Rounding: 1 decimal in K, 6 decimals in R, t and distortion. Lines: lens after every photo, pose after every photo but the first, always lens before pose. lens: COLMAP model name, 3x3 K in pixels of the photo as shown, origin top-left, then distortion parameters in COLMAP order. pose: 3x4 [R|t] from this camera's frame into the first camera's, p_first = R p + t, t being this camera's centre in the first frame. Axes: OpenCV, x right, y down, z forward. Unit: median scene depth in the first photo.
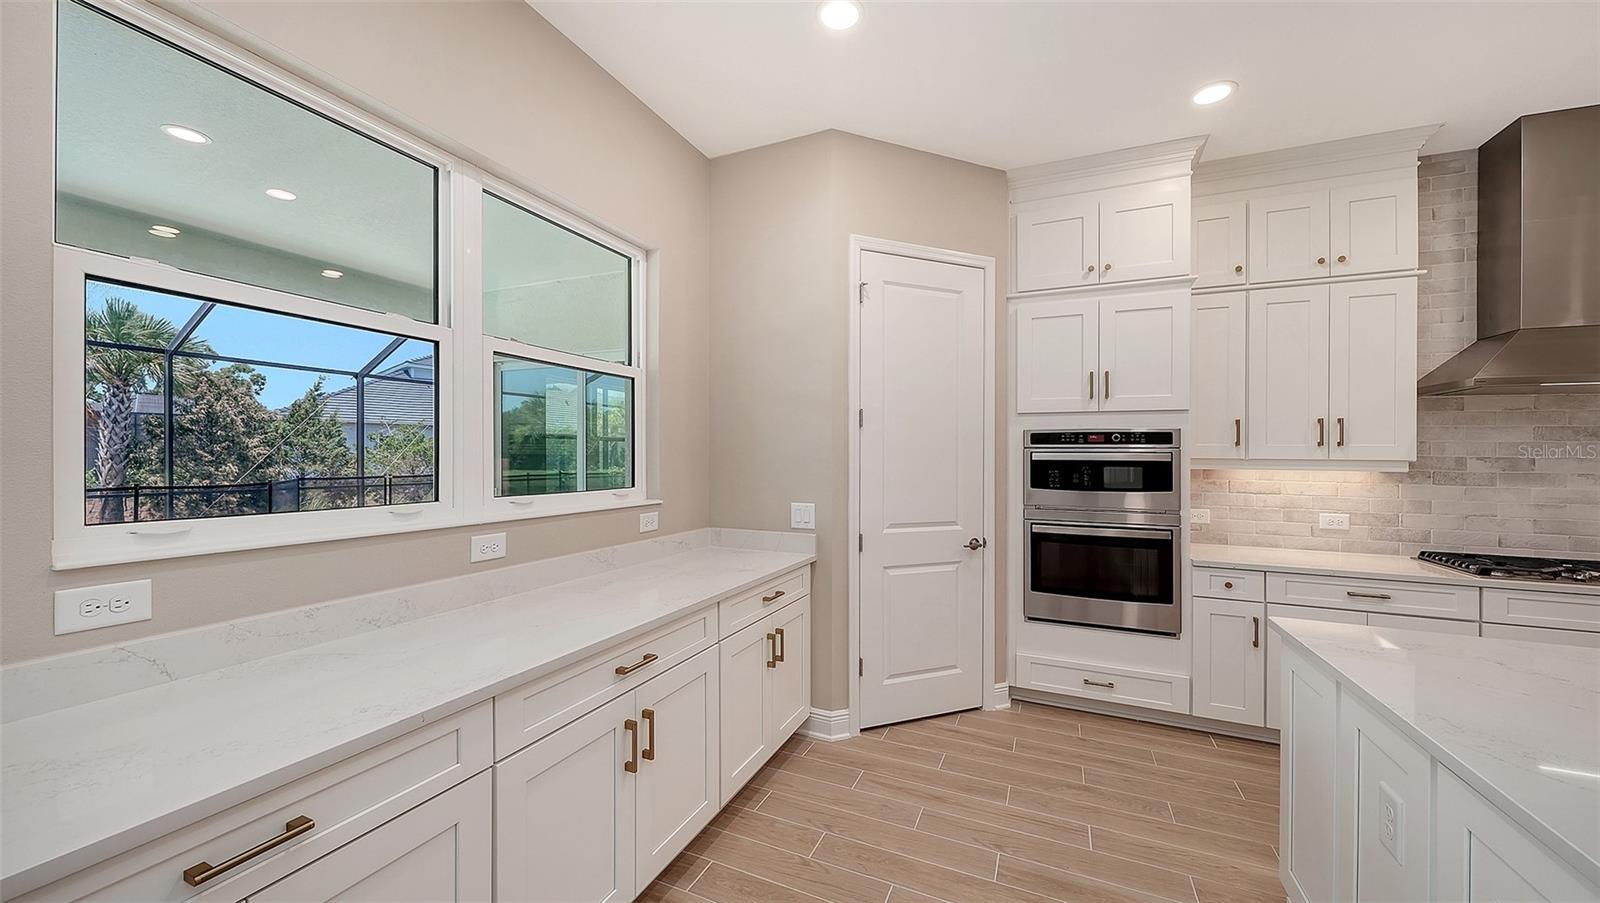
lens RADIAL K [[571.6, 0, 797.9], [0, 571.6, 461.2], [0, 0, 1]] dist [-0.005922, -0.000224]
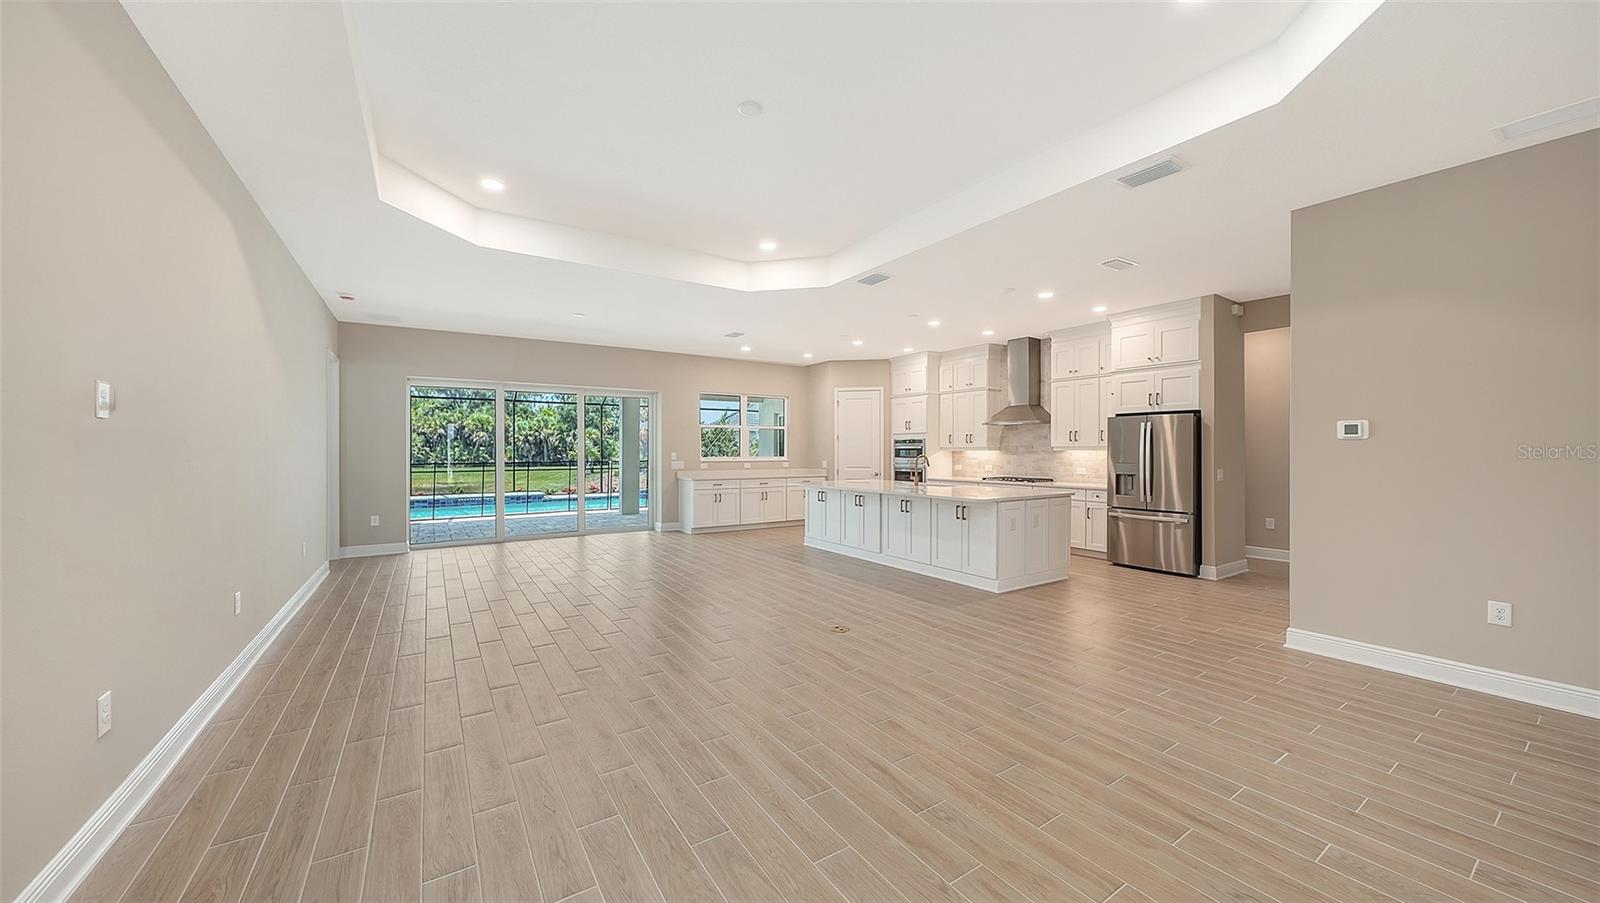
lens RADIAL K [[558.6, 0, 800.0], [0, 558.6, 451.5], [0, 0, 1]] dist [0.000406, -0.000033]
pose [[0.842339, -0.009628, -0.538862, 1.786644], [0.005343, 0.999940, -0.009514, 0.045542], [0.538921, 0.005135, 0.842340, -2.090300]]
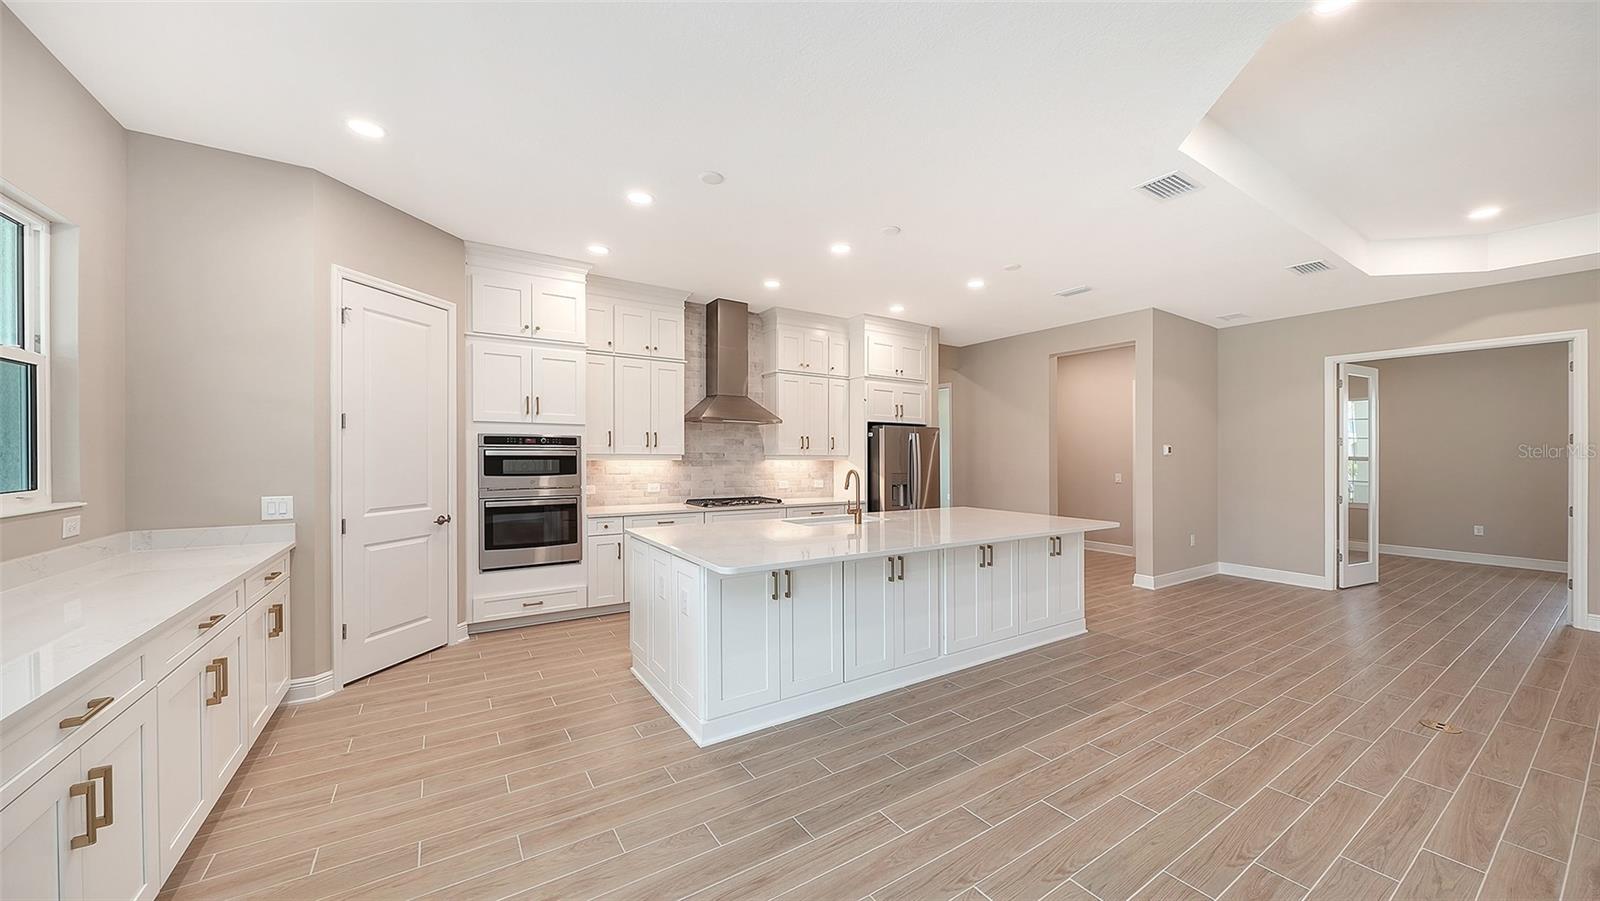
lens RADIAL K [[560.7, 0, 804.0], [0, 560.7, 452.5], [0, 0, 1]] dist [-0.000533, -0.000181]
pose [[0.542657, -0.002139, 0.839951, -0.338297], [0.006430, 0.999978, -0.001608, -0.002221], [-0.839930, 0.006274, 0.542659, -0.420027]]
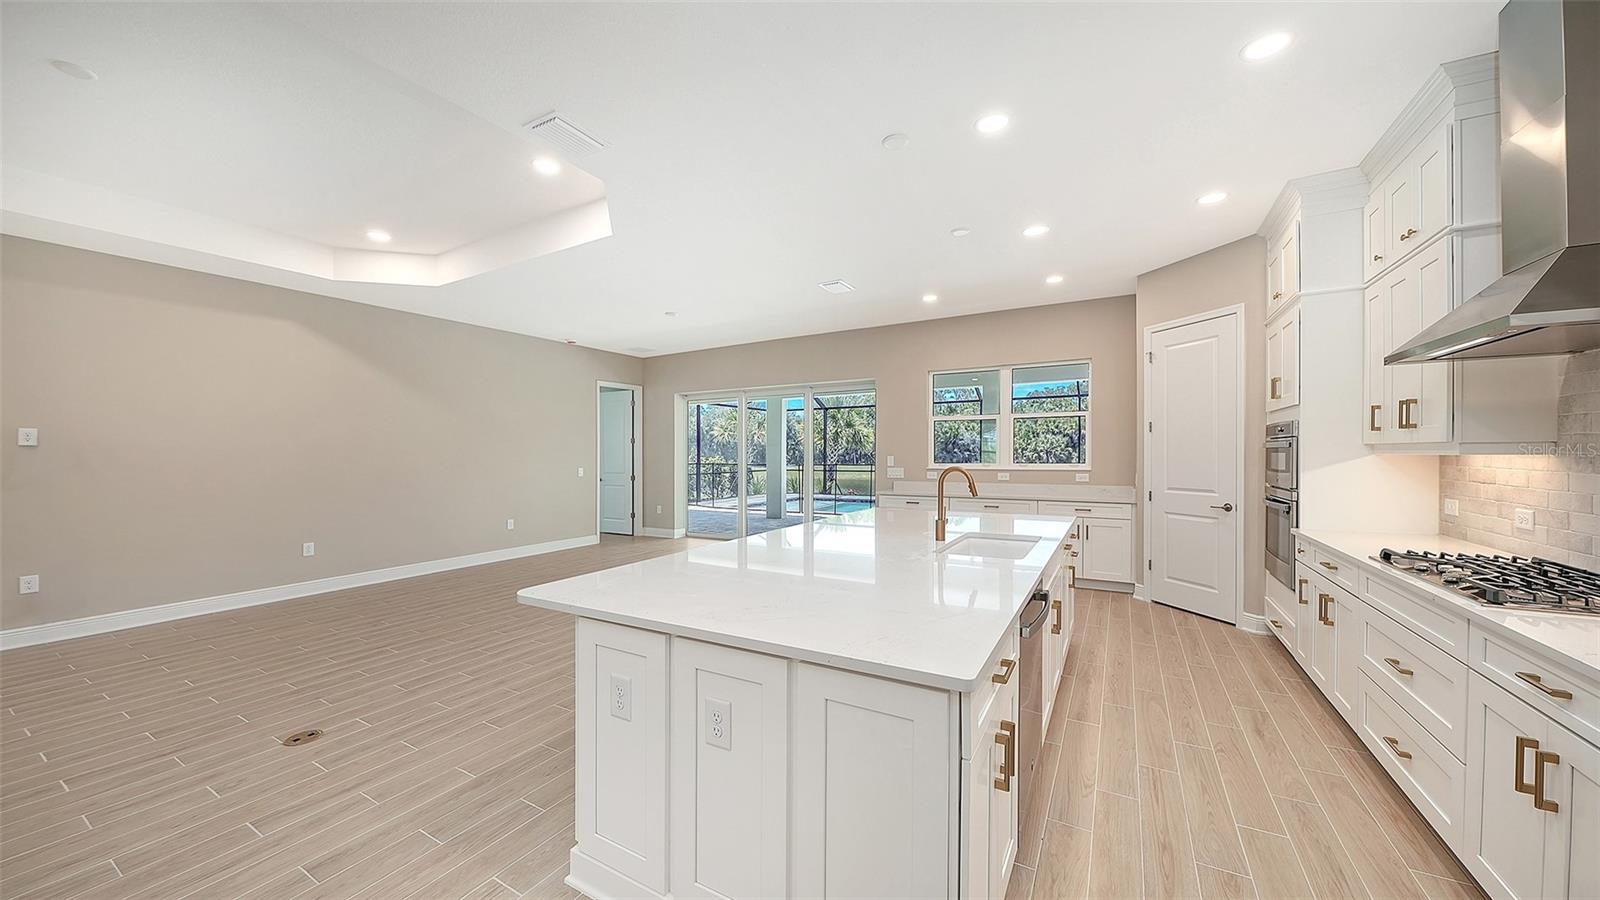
lens RADIAL K [[563.4, 0, 803.9], [0, 563.4, 462.4], [0, 0, 1]] dist [0.002169, -0.002845]
pose [[-0.097173, 0.007918, -0.995236, 1.937047], [-0.002471, 0.999963, 0.008197, 0.024881], [0.995264, 0.003256, -0.097150, 0.079920]]
